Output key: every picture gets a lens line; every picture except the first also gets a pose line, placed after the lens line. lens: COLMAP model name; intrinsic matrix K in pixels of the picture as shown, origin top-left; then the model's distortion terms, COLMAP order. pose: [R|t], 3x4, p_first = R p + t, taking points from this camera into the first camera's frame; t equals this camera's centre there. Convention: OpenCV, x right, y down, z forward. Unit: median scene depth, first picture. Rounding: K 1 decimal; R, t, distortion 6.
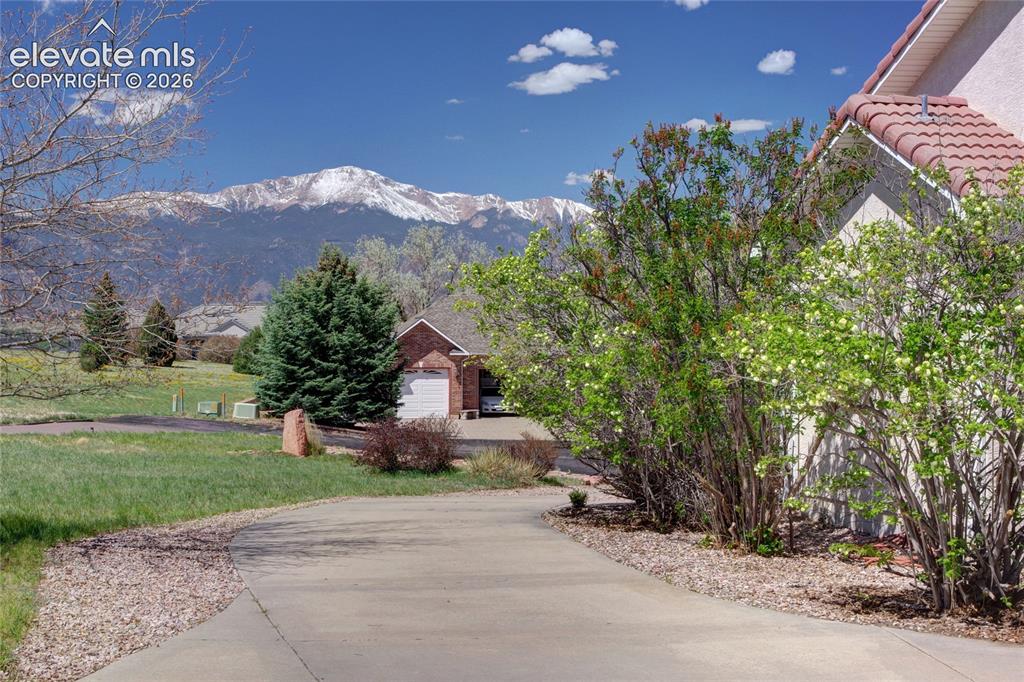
lens RADIAL K [[1580.6, 0, 515.1], [0, 1580.6, 335.1], [0, 0, 1]] dist [0.121505, 0.000000]
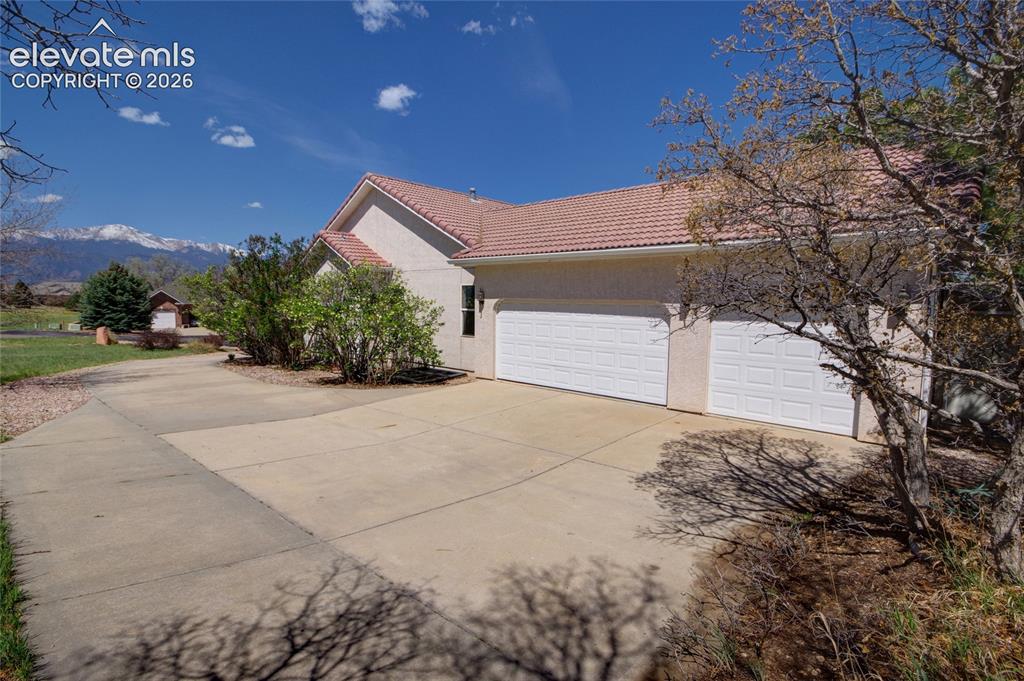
lens RADIAL K [[506.2, 0, 515.7], [0, 506.2, 344.7], [0, 0, 1]] dist [0.014187, -0.001262]
pose [[0.853702, -0.044777, 0.518834, 0.000473], [-0.005436, 0.995476, 0.094857, -0.004226], [-0.520734, -0.083799, 0.849596, -0.030943]]
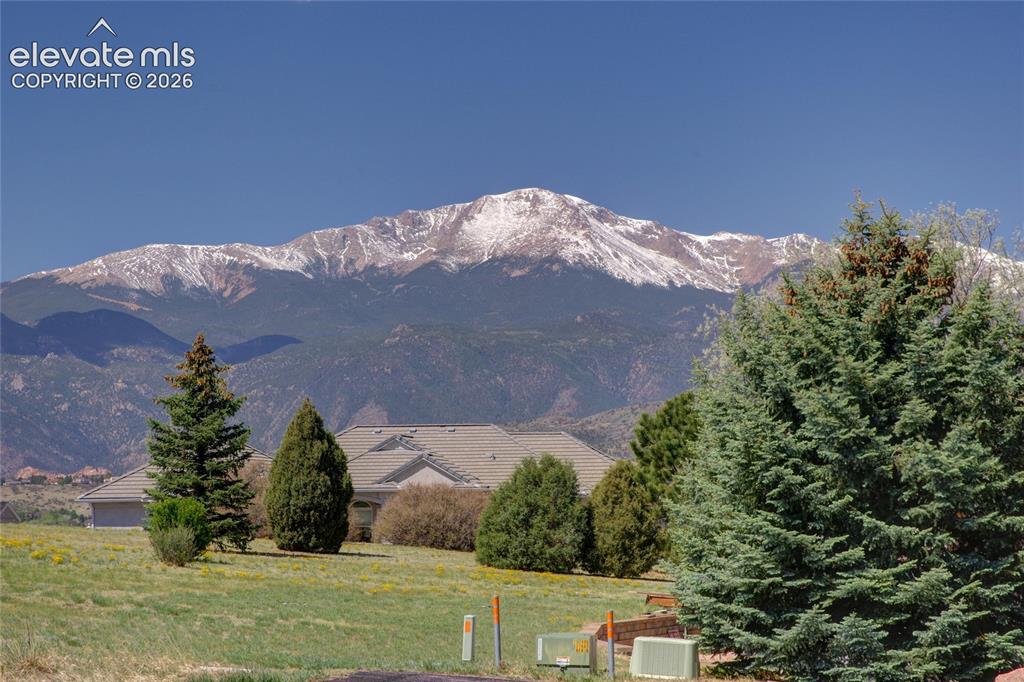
lens RADIAL K [[2987.6, 0, 509.2], [0, 2987.6, 343.8], [0, 0, 1]] dist [0.501991, 0.000000]
pose [[0.993778, -0.016752, -0.110114, -0.129914], [0.010796, 0.998457, -0.054467, 0.012752], [0.110856, 0.052939, 0.992425, 0.306475]]
